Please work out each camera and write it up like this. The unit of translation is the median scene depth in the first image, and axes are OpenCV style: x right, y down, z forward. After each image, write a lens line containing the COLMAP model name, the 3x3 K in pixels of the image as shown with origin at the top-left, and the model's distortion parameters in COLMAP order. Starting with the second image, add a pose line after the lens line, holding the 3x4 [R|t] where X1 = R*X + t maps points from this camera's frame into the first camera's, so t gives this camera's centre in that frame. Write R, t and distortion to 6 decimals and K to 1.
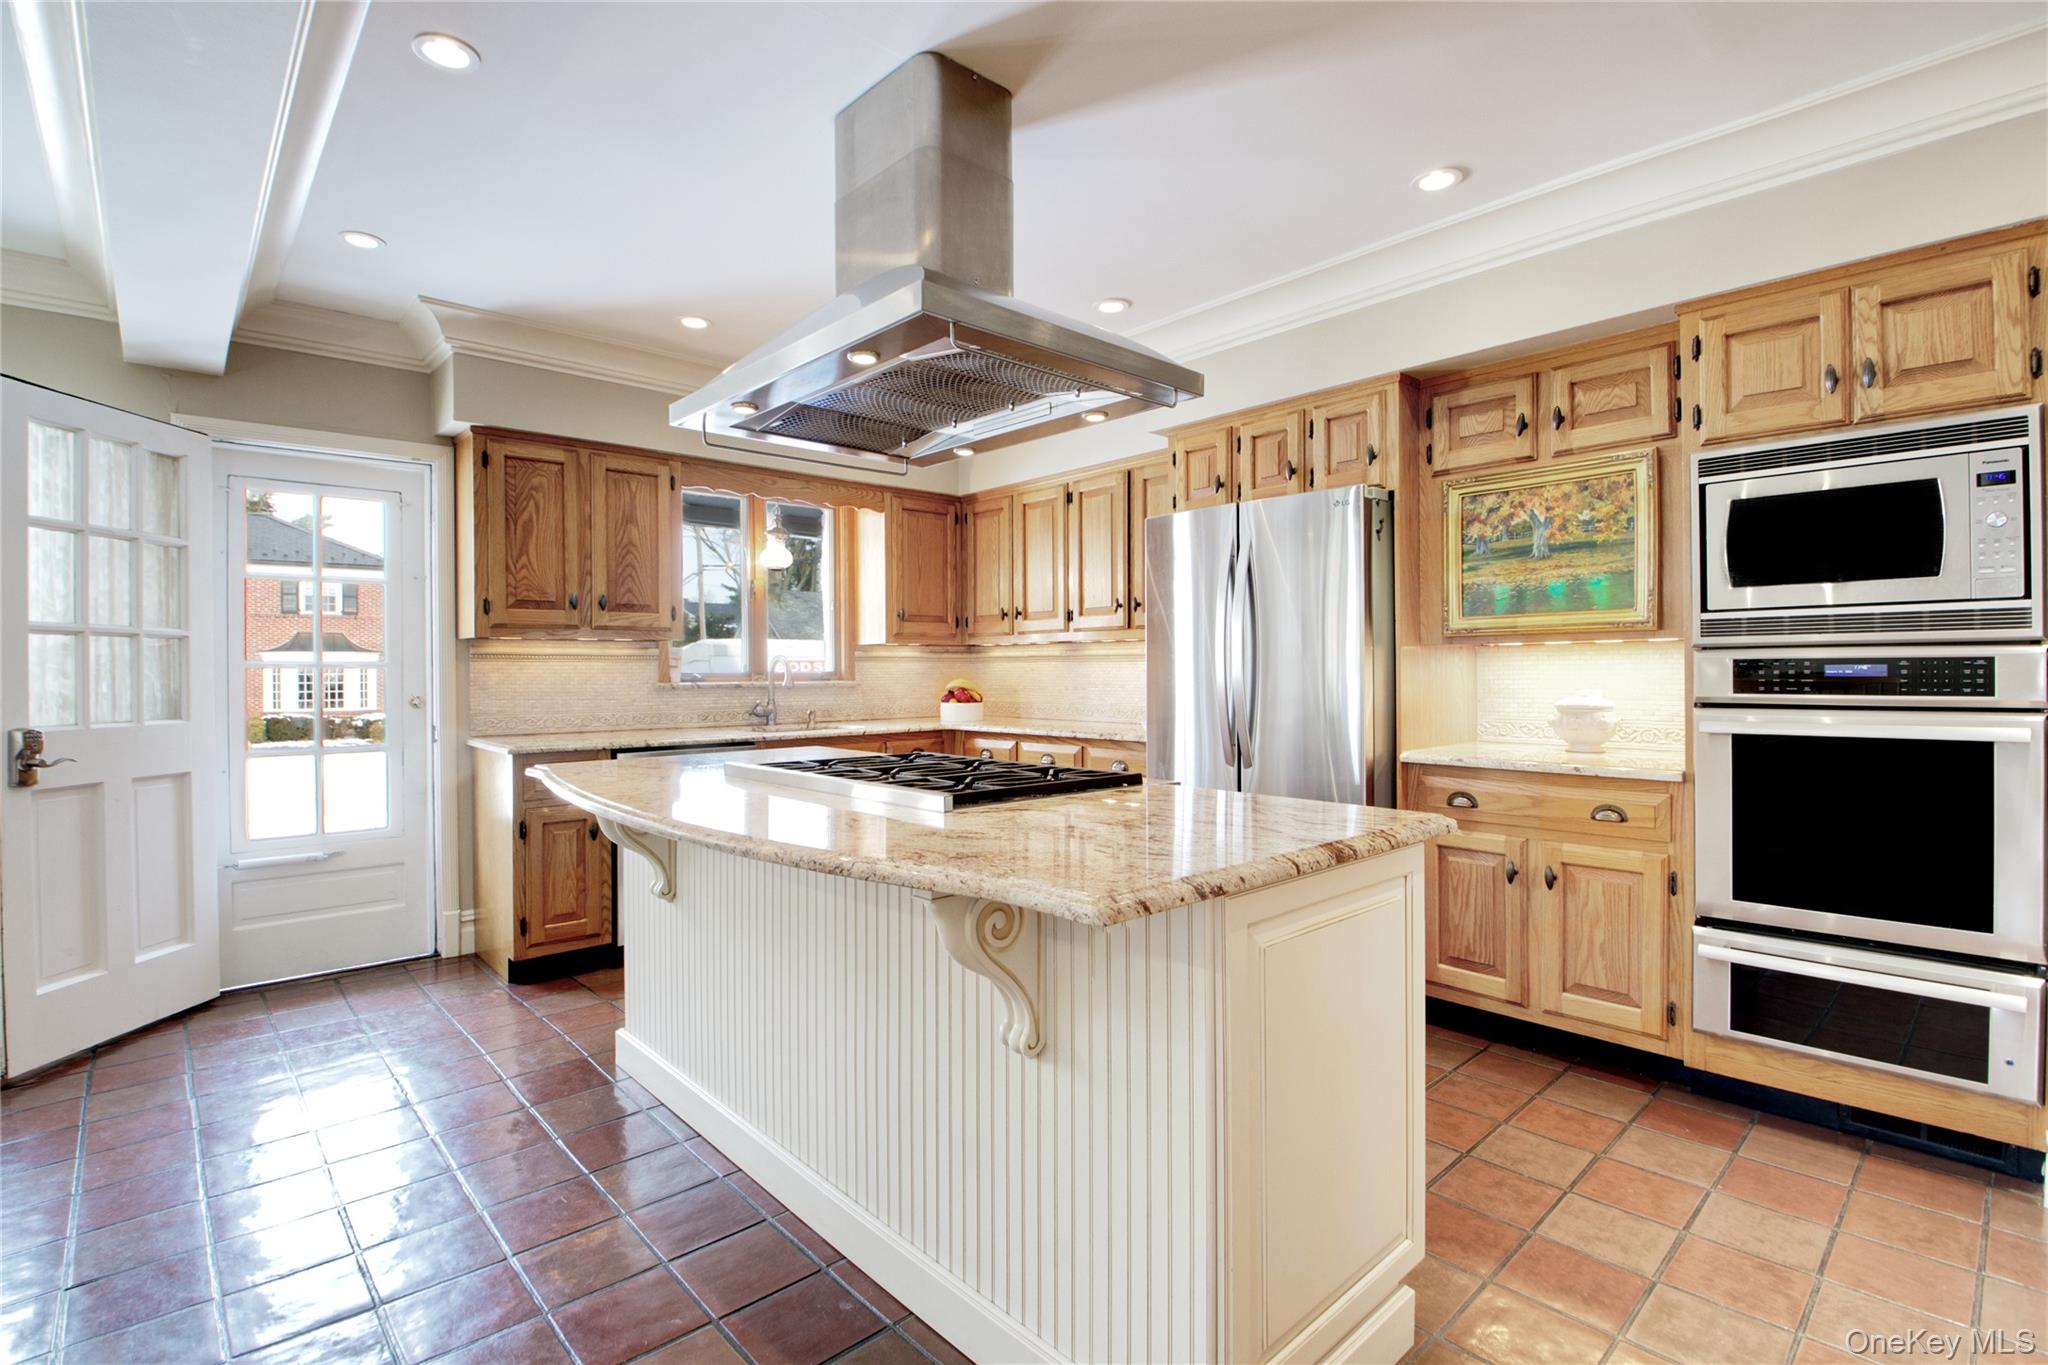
lens RADIAL K [[952.7, 0, 1024.0], [0, 952.7, 682.5], [0, 0, 1]] dist [0.023111, -0.030258]
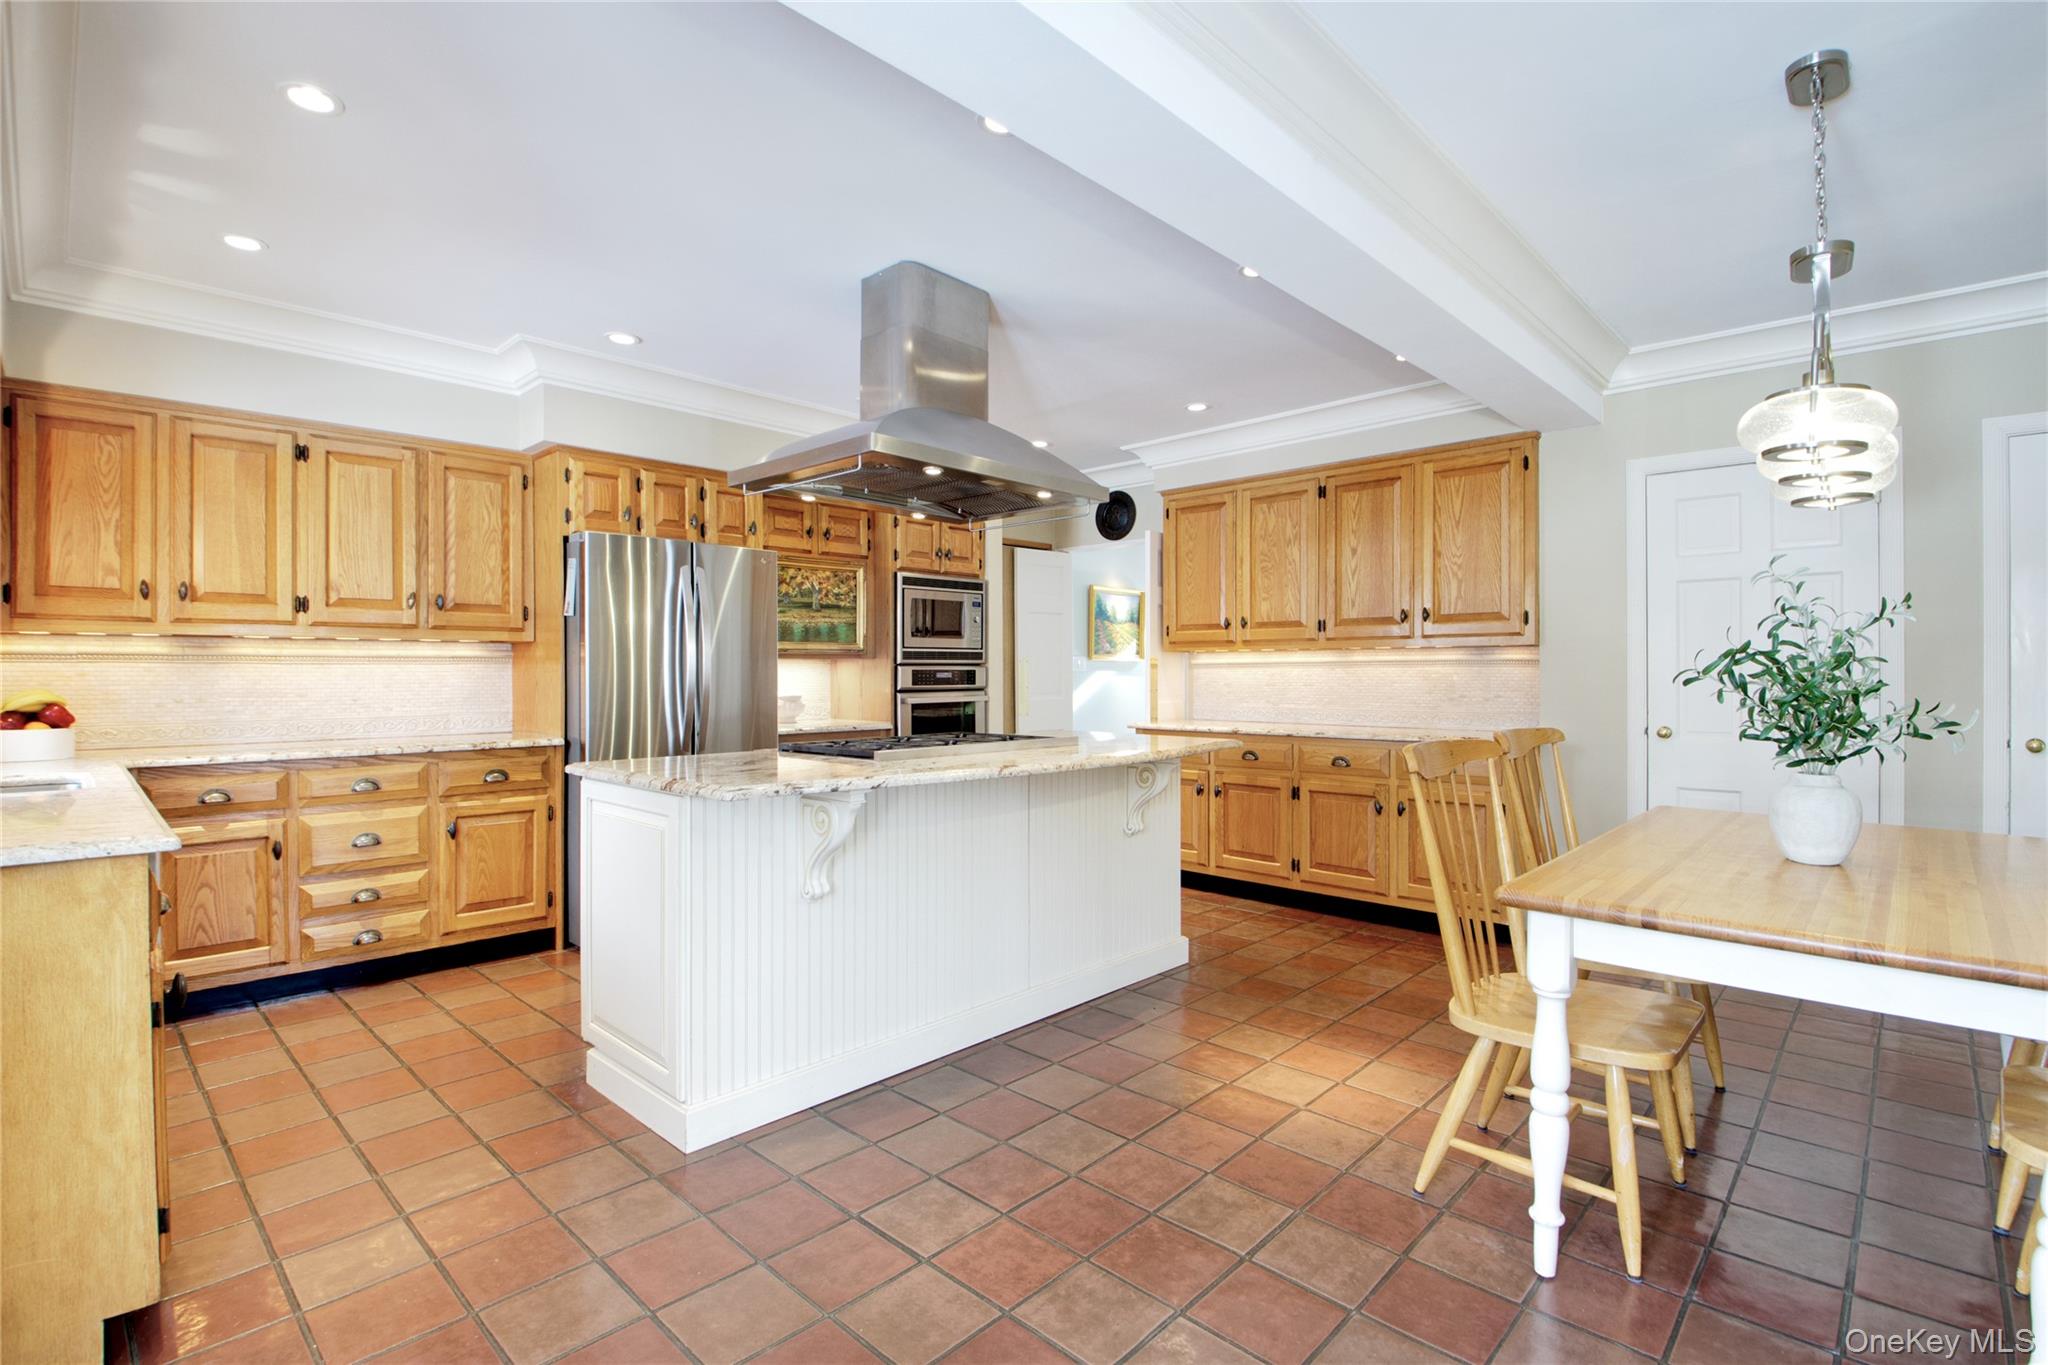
lens RADIAL K [[951.6, 0, 1024.7], [0, 951.6, 676.6], [0, 0, 1]] dist [-0.000829, -0.015580]
pose [[-0.070703, -0.000215, 0.997497, -1.255446], [0.013527, 0.999908, 0.001175, -0.006894], [-0.997406, 0.013576, -0.070694, 0.768677]]
